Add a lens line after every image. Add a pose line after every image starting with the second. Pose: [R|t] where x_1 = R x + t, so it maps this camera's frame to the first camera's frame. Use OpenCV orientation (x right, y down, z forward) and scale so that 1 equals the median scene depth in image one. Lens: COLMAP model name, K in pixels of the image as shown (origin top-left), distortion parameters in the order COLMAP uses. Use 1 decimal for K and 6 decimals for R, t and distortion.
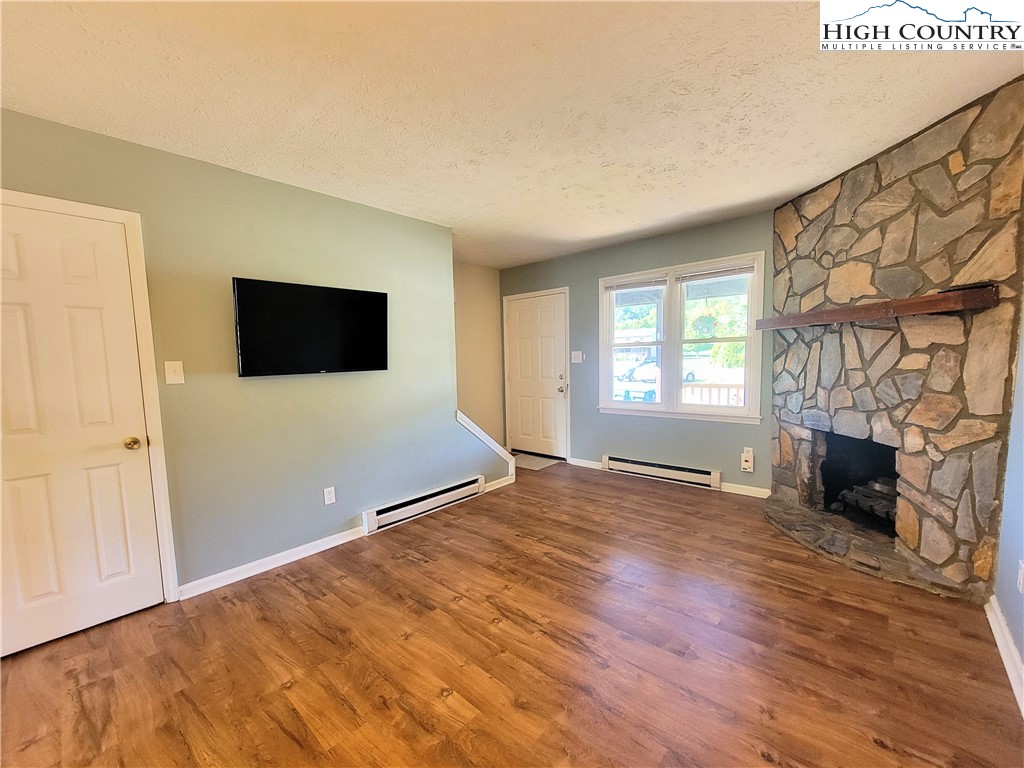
lens RADIAL K [[417.2, 0, 513.5], [0, 417.2, 387.4], [0, 0, 1]] dist [-0.002593, -0.002093]
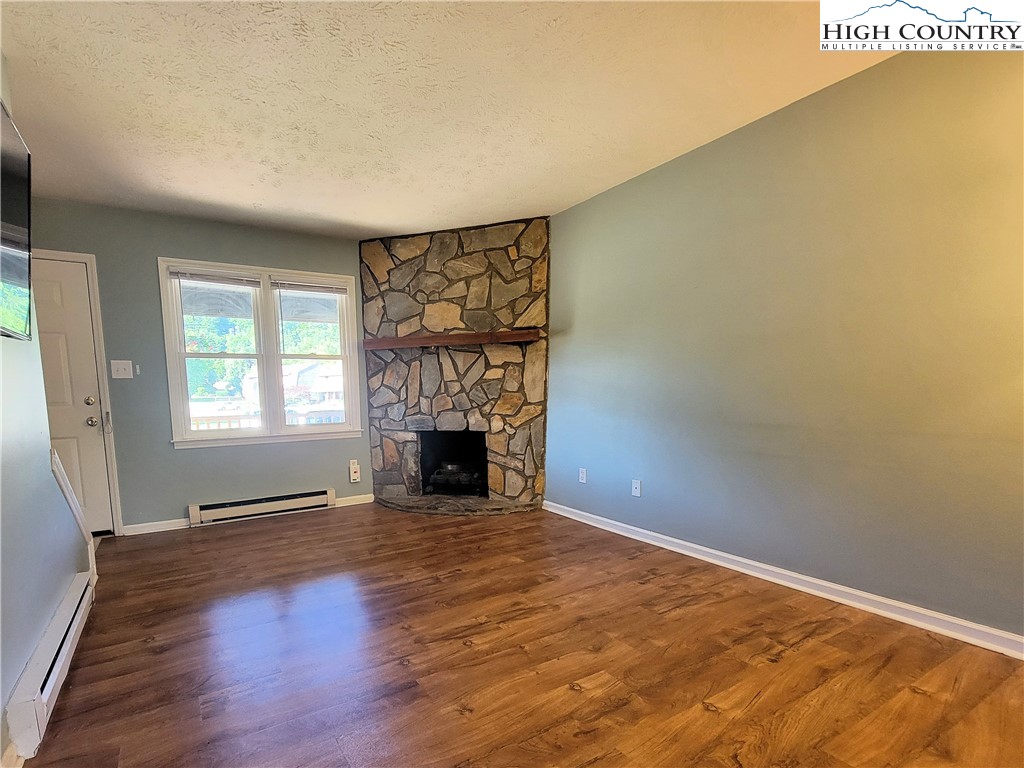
lens RADIAL K [[417.2, 0, 526.9], [0, 417.2, 426.2], [0, 0, 1]] dist [-0.002593, -0.002093]
pose [[0.331553, -0.082358, 0.939835, -0.444134], [0.078958, 0.995110, 0.059347, 0.046415], [-0.940127, 0.054530, 0.336434, 0.337878]]
